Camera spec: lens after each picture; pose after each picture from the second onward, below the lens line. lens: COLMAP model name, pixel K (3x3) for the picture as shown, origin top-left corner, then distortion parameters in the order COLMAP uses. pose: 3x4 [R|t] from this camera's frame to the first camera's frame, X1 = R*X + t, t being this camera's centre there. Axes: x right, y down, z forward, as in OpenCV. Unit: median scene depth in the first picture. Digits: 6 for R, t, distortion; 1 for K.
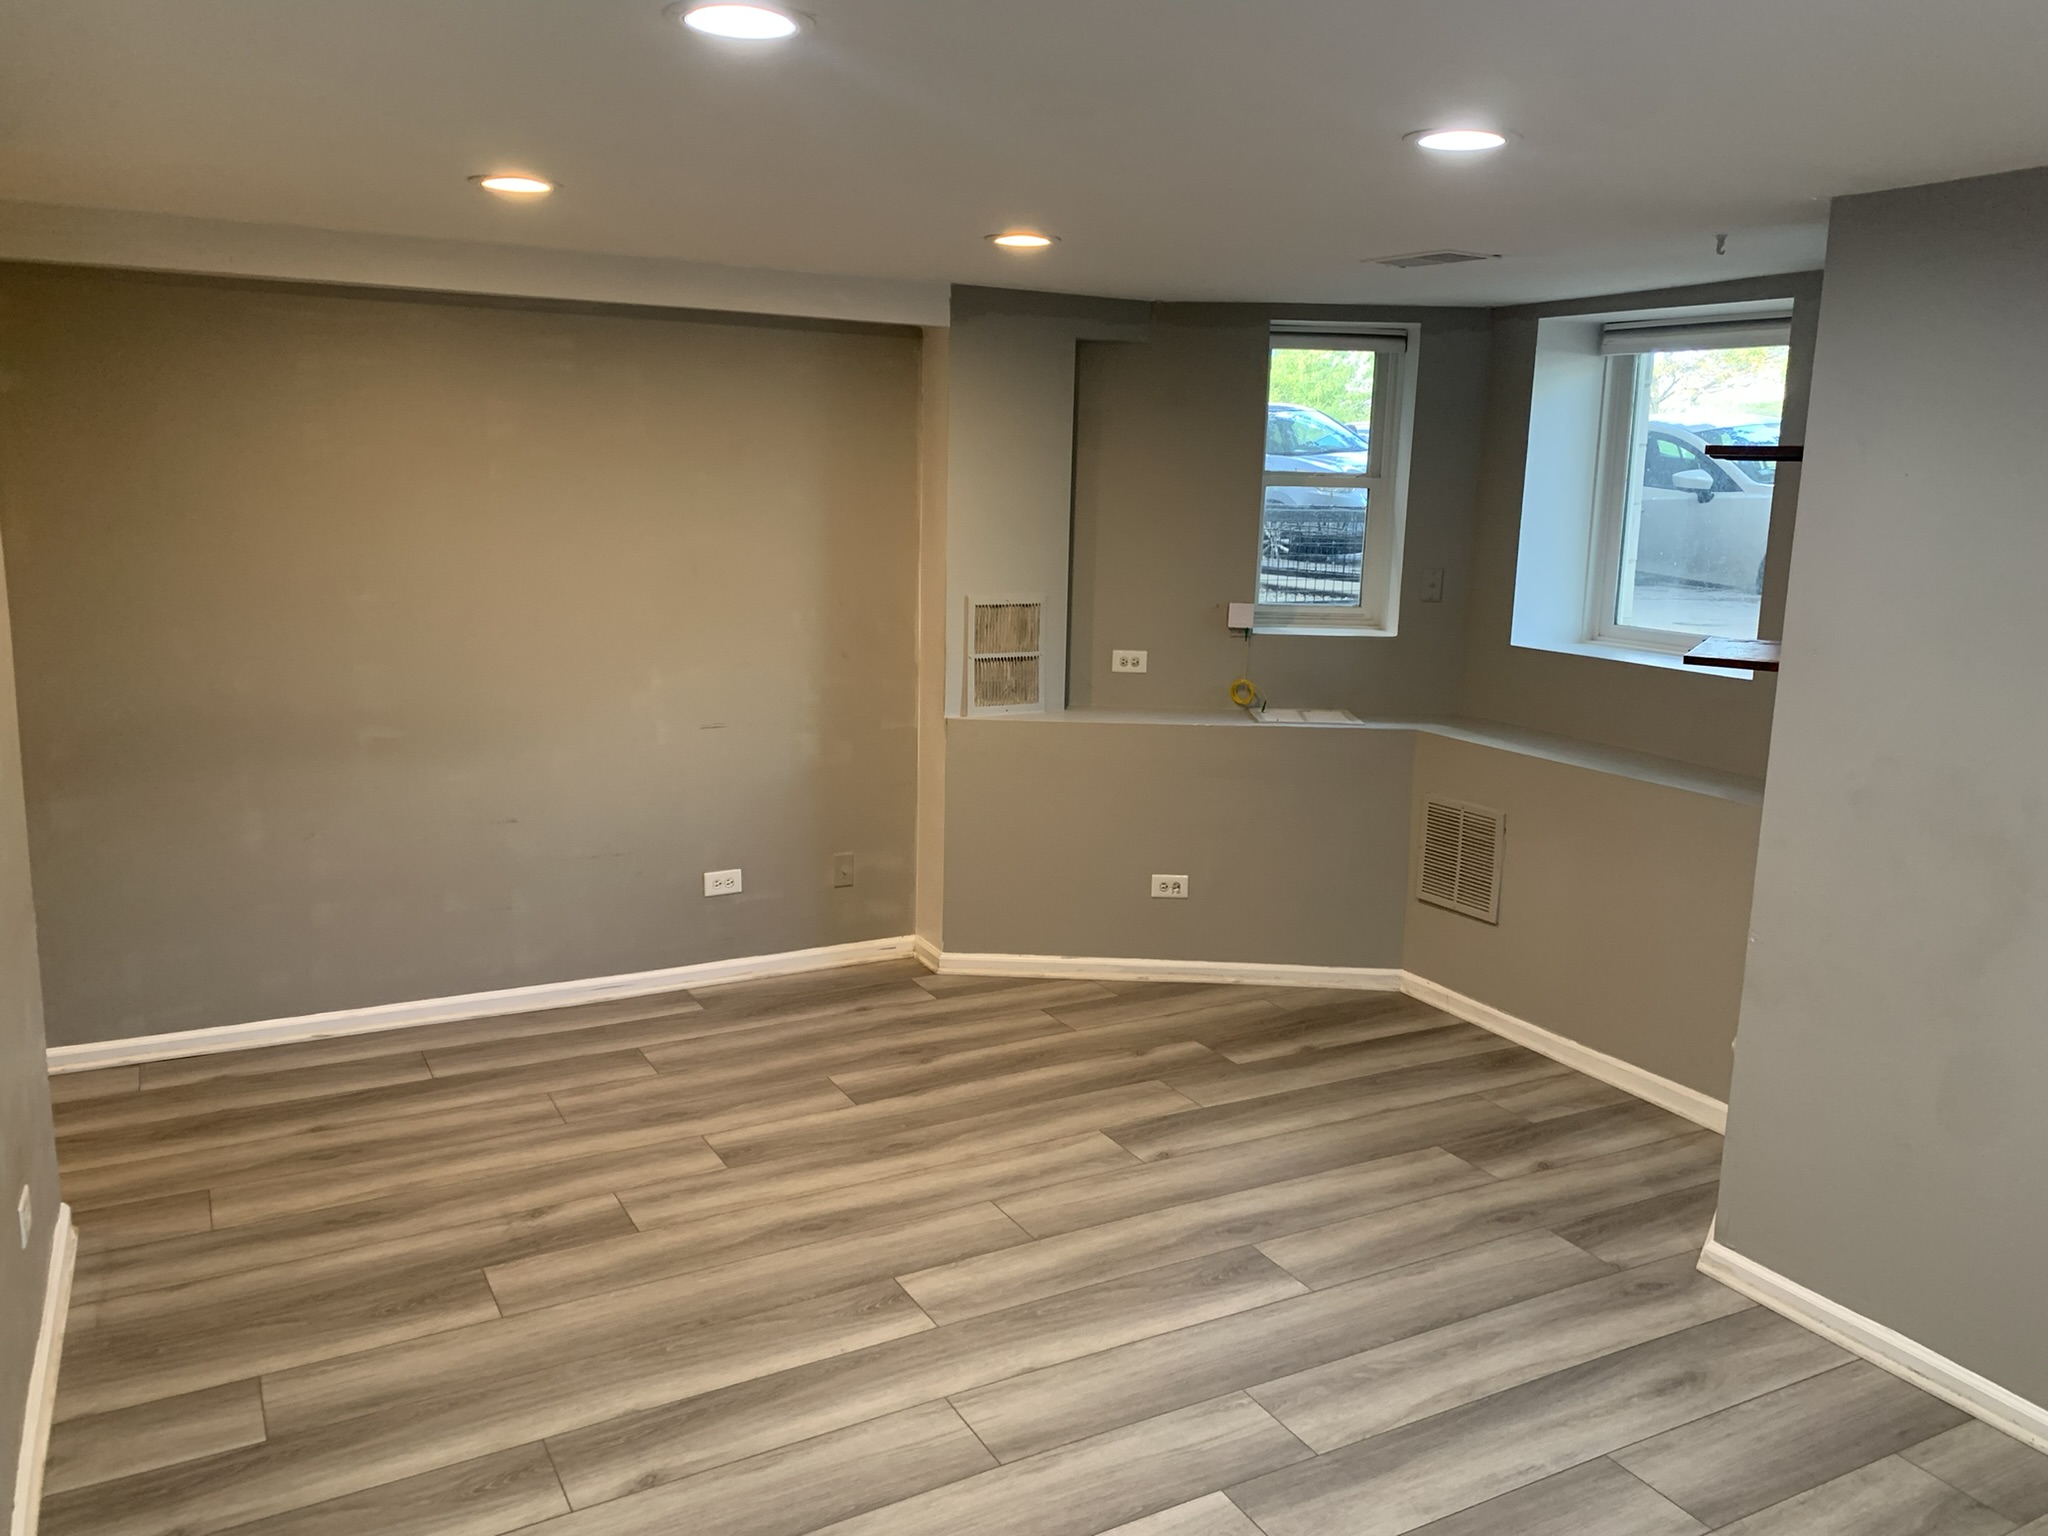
lens RADIAL K [[1574.0, 0, 1048.2], [0, 1574.0, 753.3], [0, 0, 1]] dist [0.060082, -0.091858]
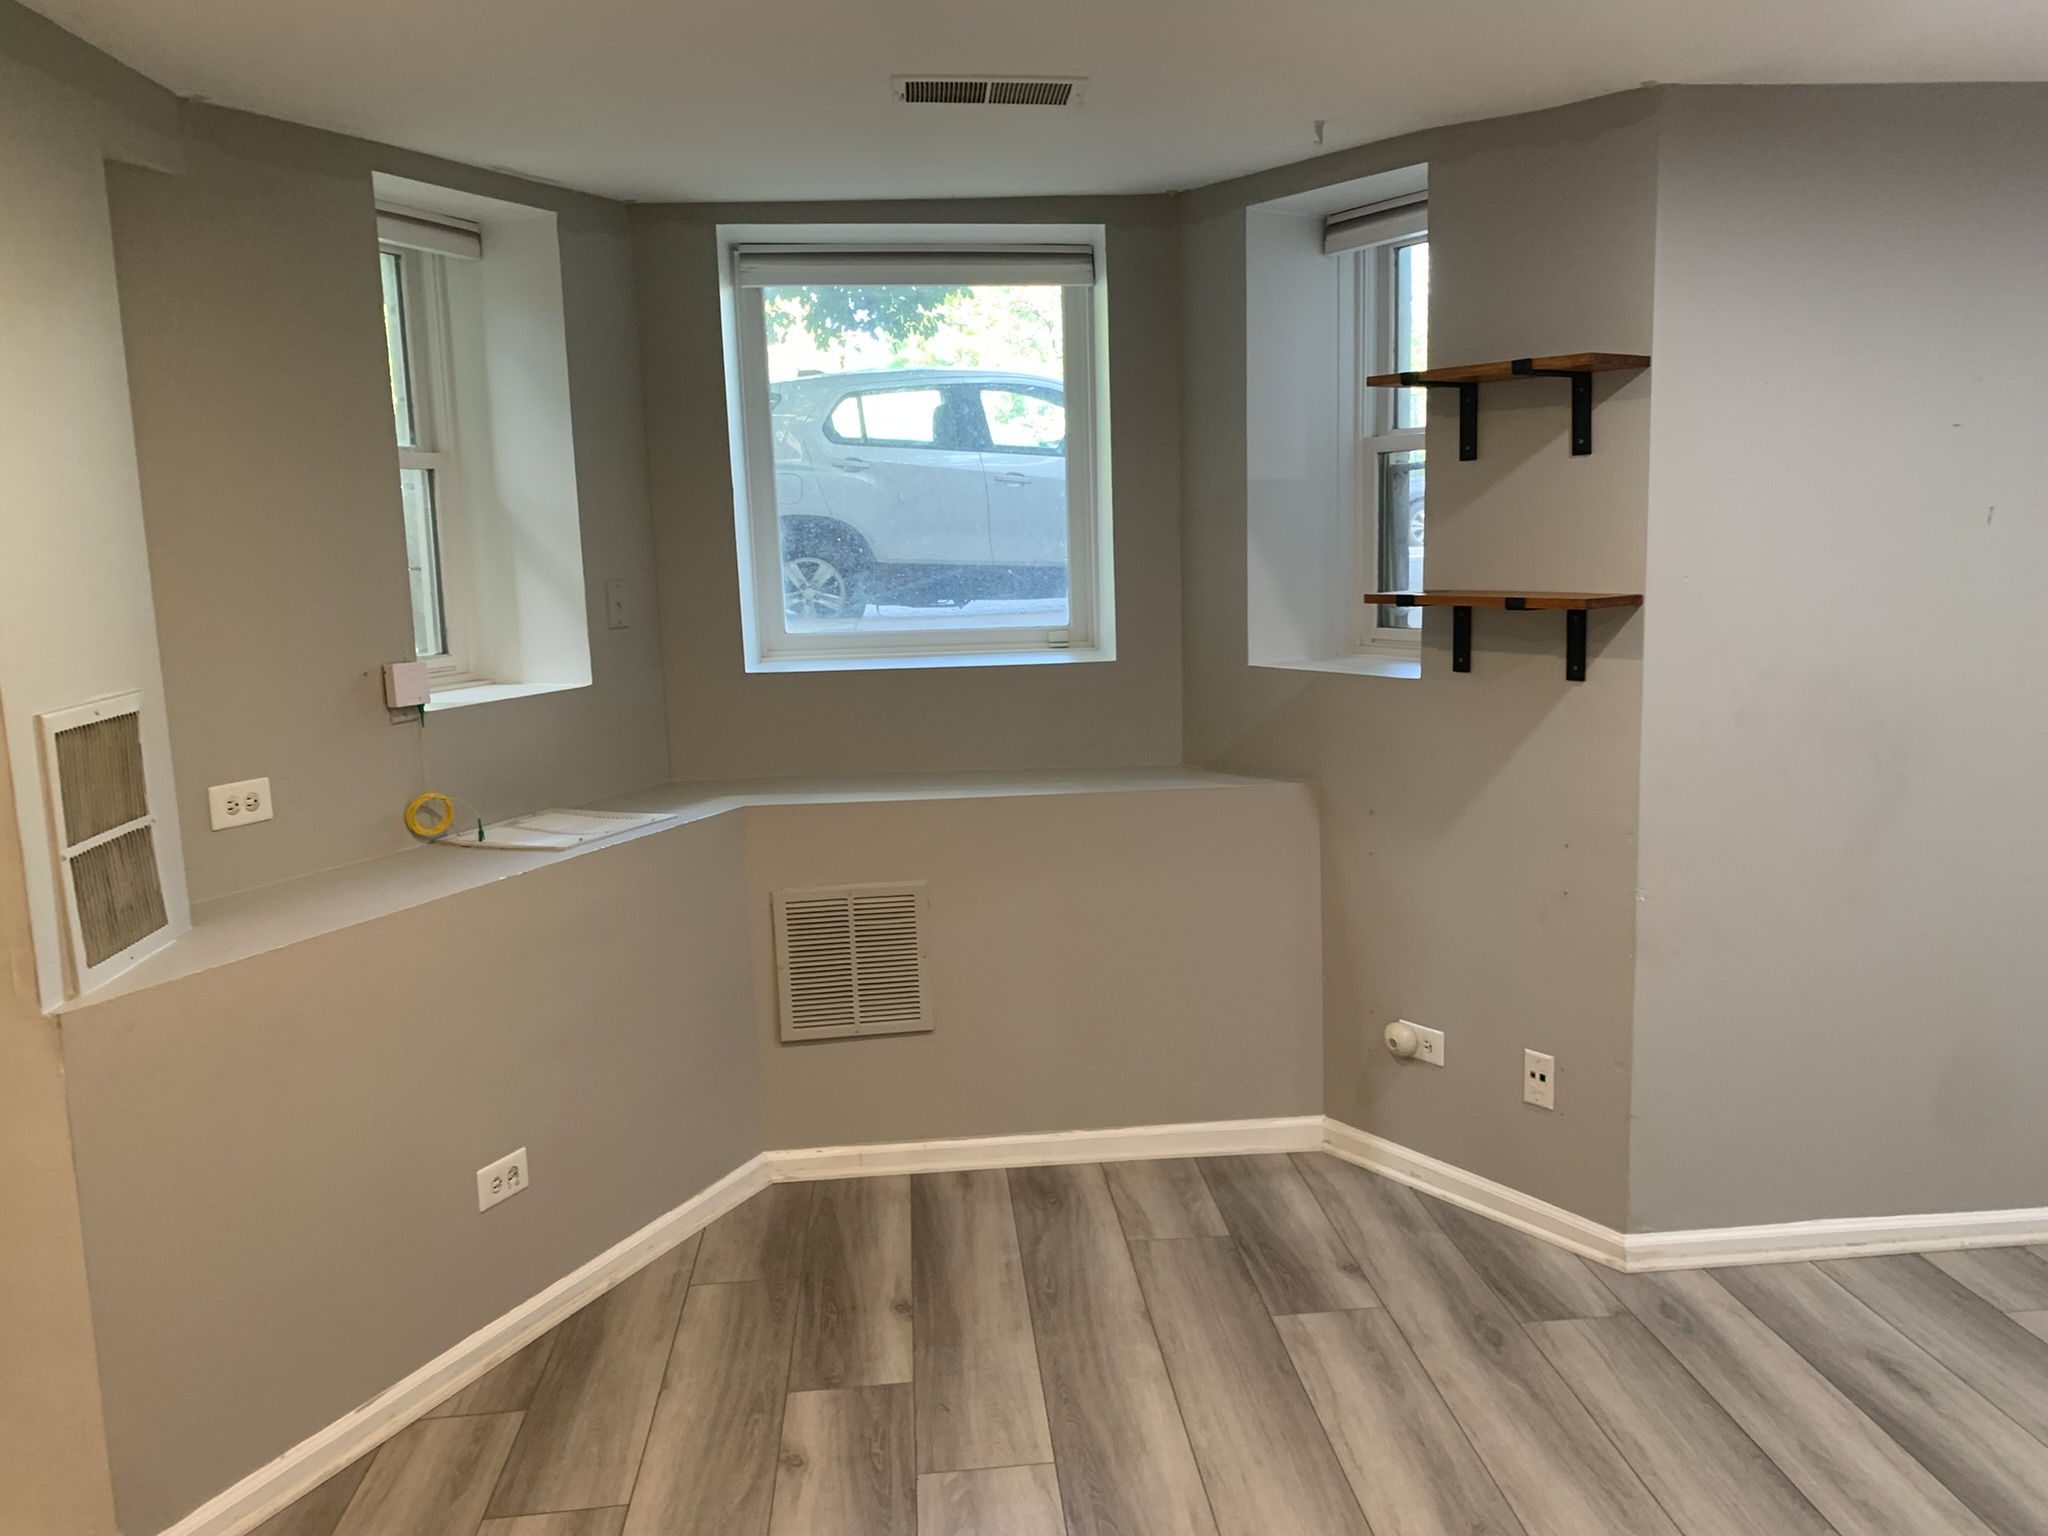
lens RADIAL K [[1591.2, 0, 1060.5], [0, 1591.2, 752.0], [0, 0, 1]] dist [0.014232, -0.004002]
pose [[0.397527, -0.176466, 0.900462, -0.448816], [0.195229, 0.975130, 0.104912, -0.113495], [-0.896581, 0.134091, 0.422092, 0.801518]]
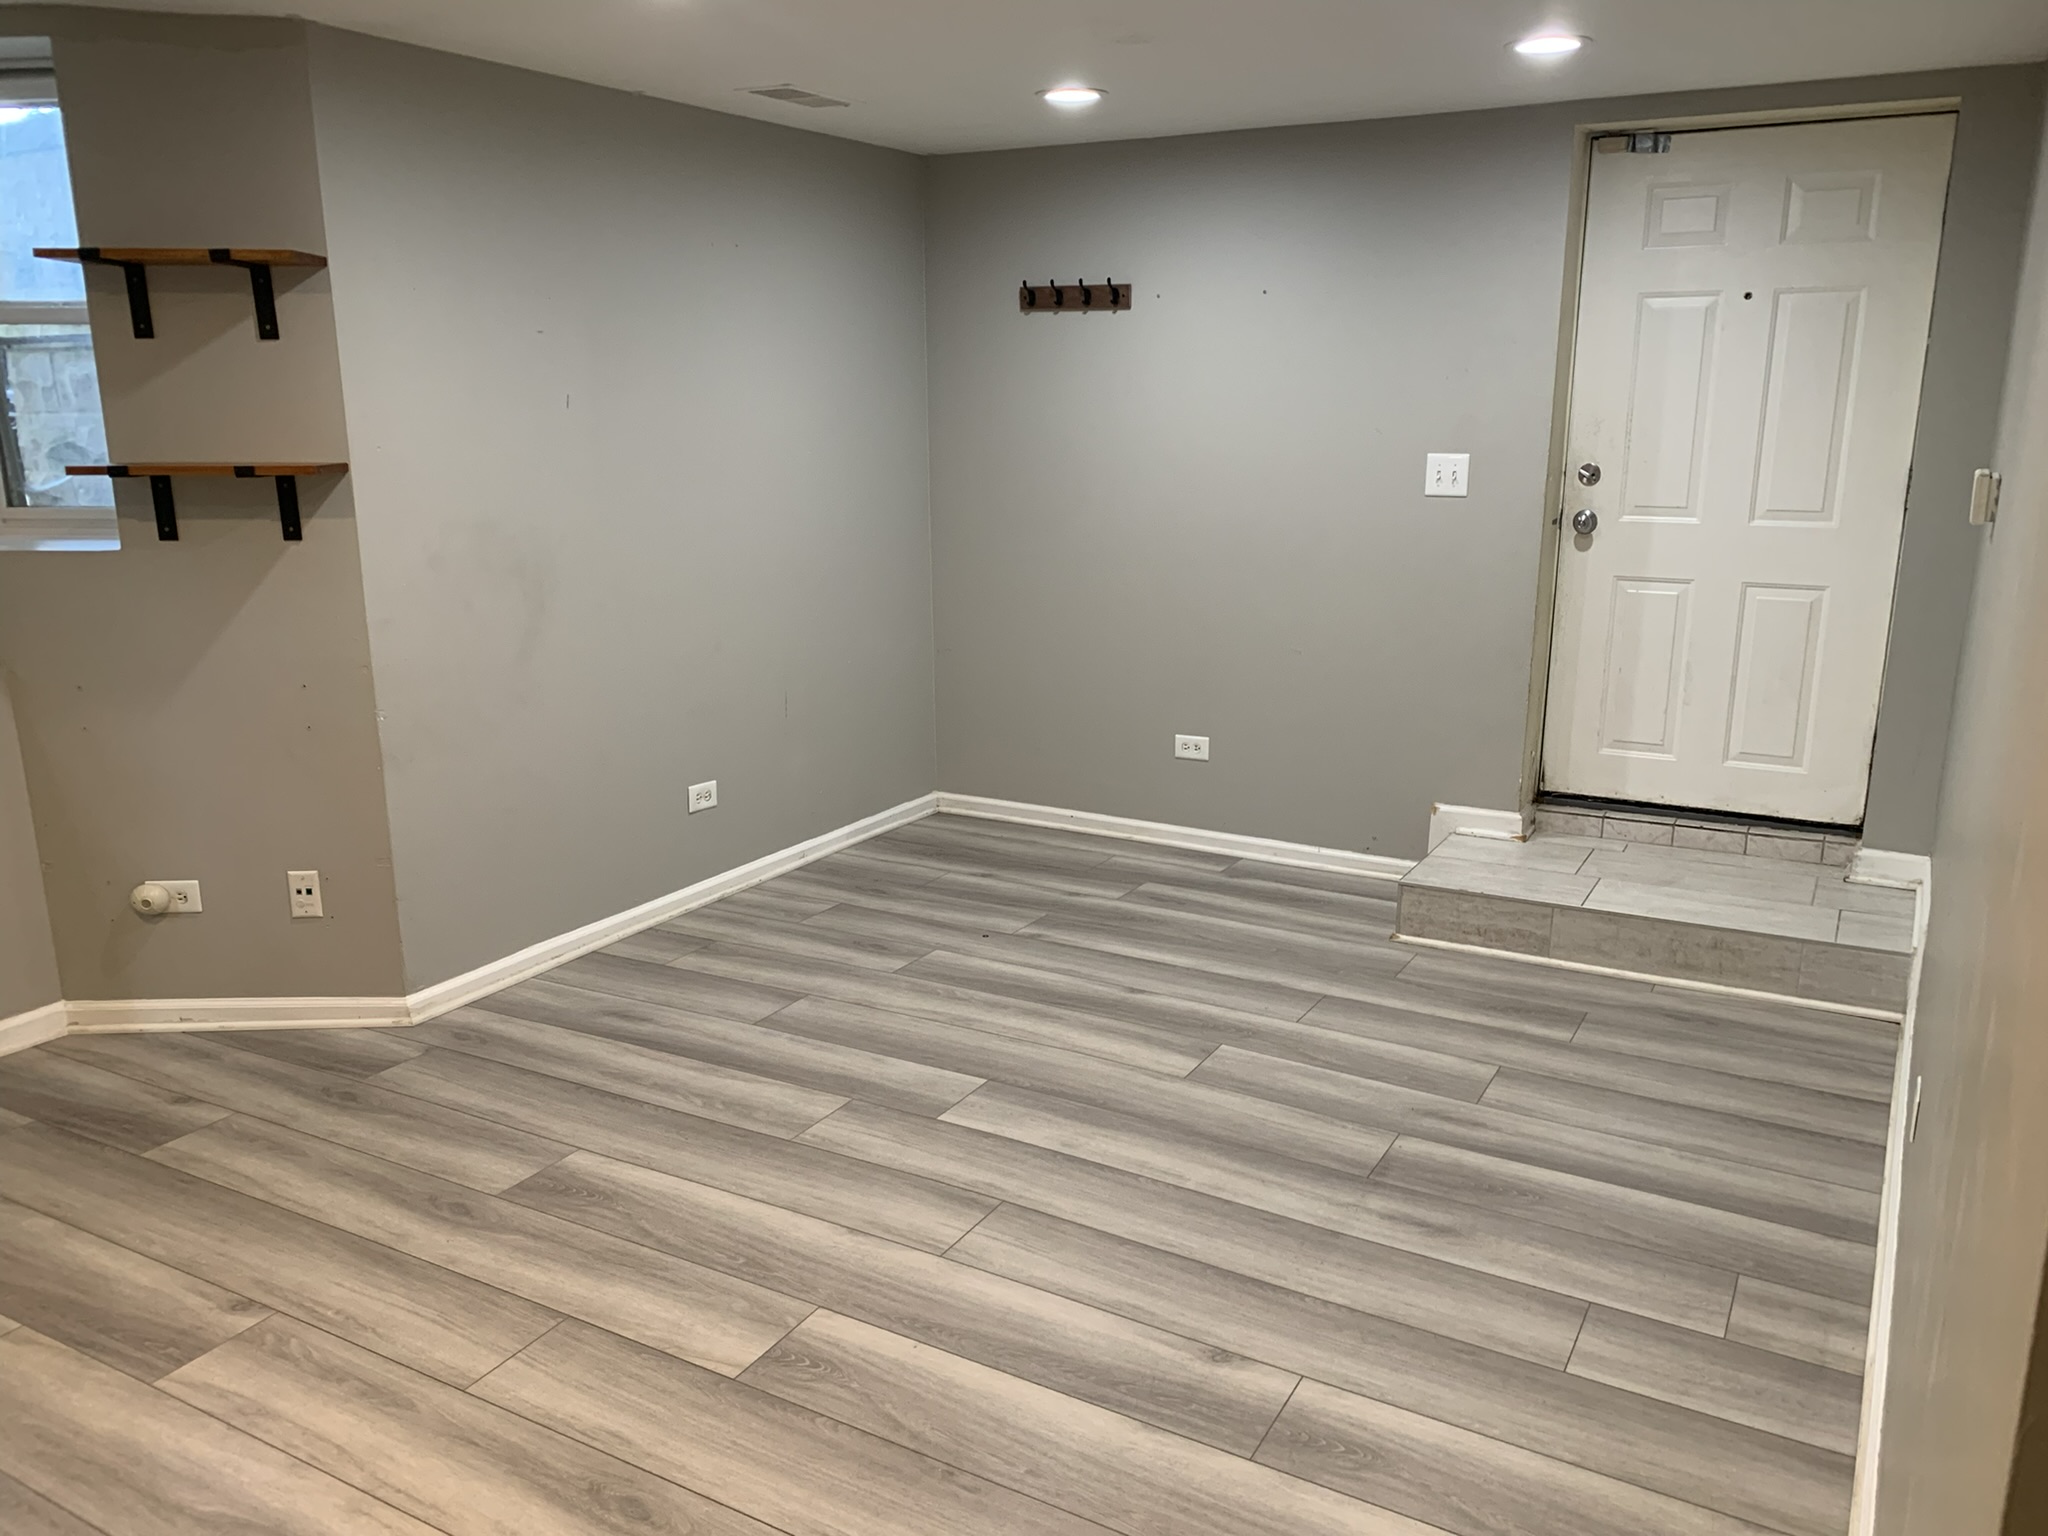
lens RADIAL K [[1592.1, 0, 1036.1], [0, 1592.1, 790.7], [0, 0, 1]] dist [0.010753, -0.011896]
pose [[-0.522911, -0.237044, 0.818764, -0.636994], [0.134401, 0.925609, 0.353813, -0.149304], [-0.841725, 0.295056, -0.452153, 1.007979]]
